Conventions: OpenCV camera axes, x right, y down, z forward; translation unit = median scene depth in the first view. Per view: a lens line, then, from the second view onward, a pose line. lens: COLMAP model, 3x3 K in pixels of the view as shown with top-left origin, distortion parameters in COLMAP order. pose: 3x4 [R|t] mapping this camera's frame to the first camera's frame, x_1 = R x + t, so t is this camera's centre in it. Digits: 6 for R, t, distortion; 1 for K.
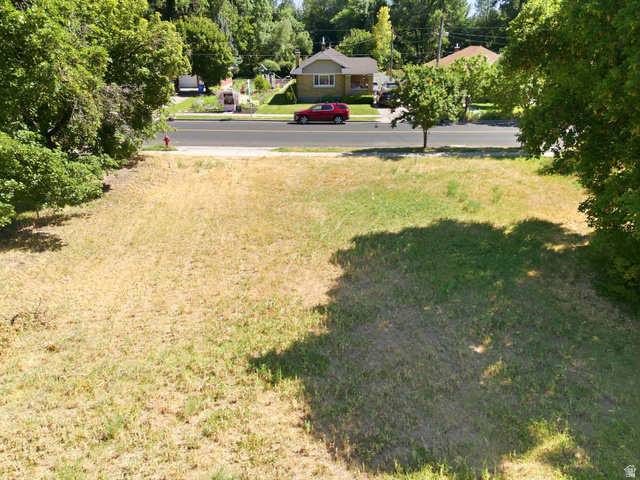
lens RADIAL K [[471.4, 0, 320.6], [0, 471.4, 240.3], [0, 0, 1]] dist [0.055317, -0.050085]
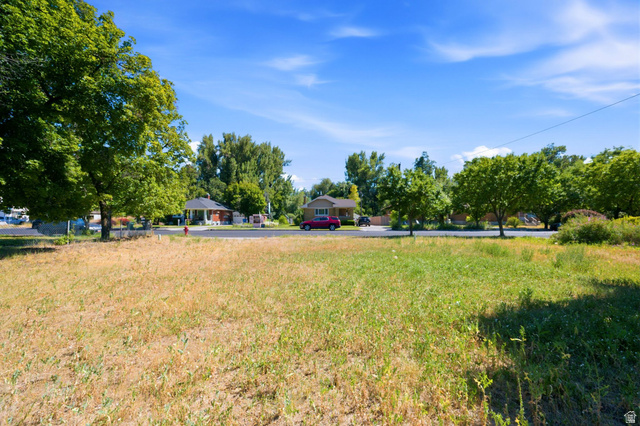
lens RADIAL K [[250.3, 0, 318.9], [0, 250.3, 212.6], [0, 0, 1]] dist [-0.002732, 0.000389]
pose [[0.999997, 0.000353, -0.002547, 0.000148], [-0.001370, 0.911313, -0.411712, 0.000402], [0.002176, 0.411715, 0.911310, 0.233737]]
